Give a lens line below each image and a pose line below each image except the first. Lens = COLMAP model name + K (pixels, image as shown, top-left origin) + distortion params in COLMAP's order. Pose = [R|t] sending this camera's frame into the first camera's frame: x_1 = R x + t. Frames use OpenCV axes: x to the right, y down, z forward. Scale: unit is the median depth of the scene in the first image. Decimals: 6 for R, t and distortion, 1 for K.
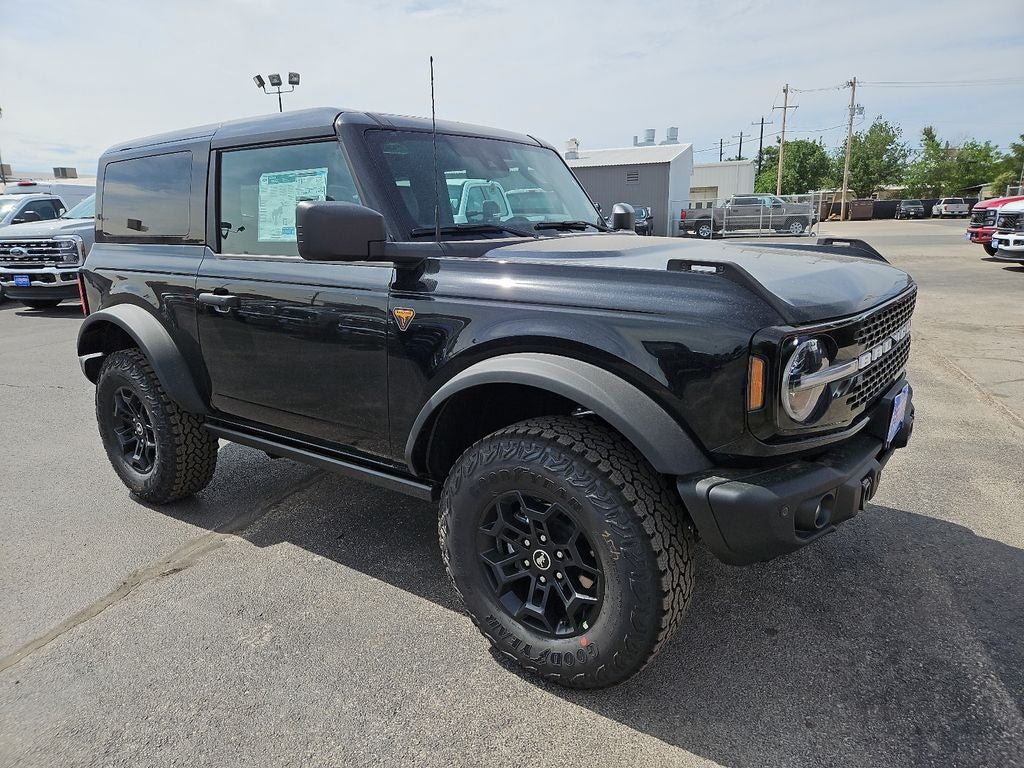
lens RADIAL K [[680.1, 0, 505.6], [0, 680.1, 383.7], [0, 0, 1]] dist [0.076456, -0.062991]
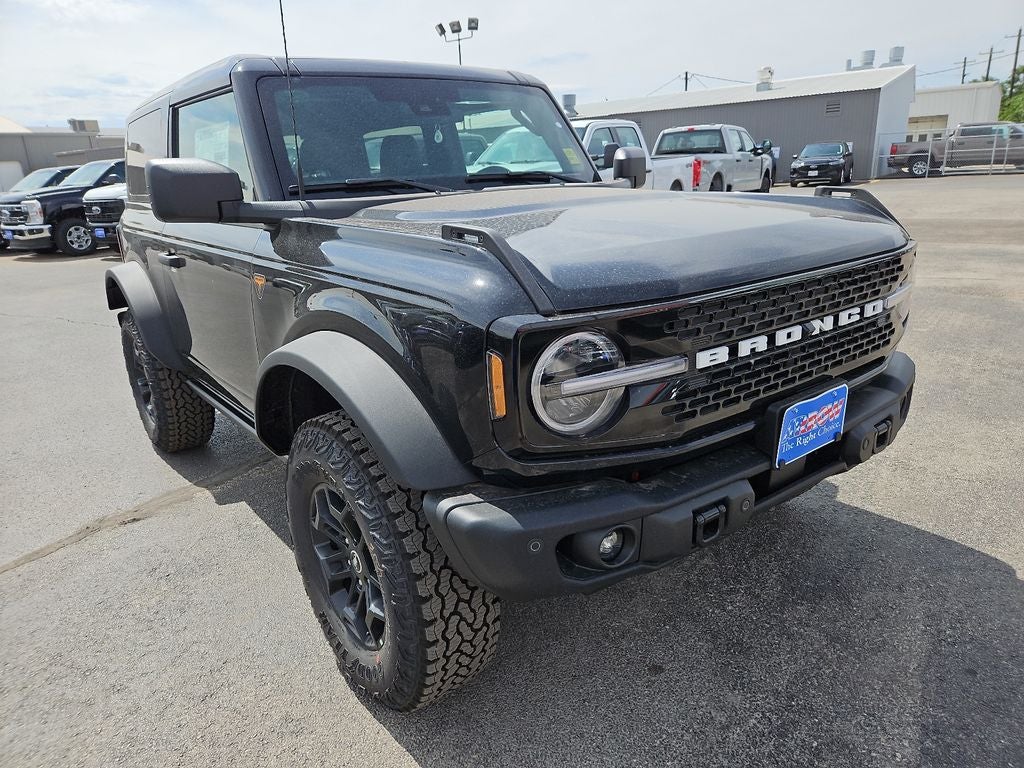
lens RADIAL K [[688.8, 0, 512.0], [0, 688.8, 384.0], [0, 0, 1]] dist [0.057144, -0.049784]
pose [[0.967716, 0.052089, -0.246604, 0.258778], [-0.034209, 0.996502, 0.076242, -0.028806], [0.249712, -0.065345, 0.966113, 0.104365]]
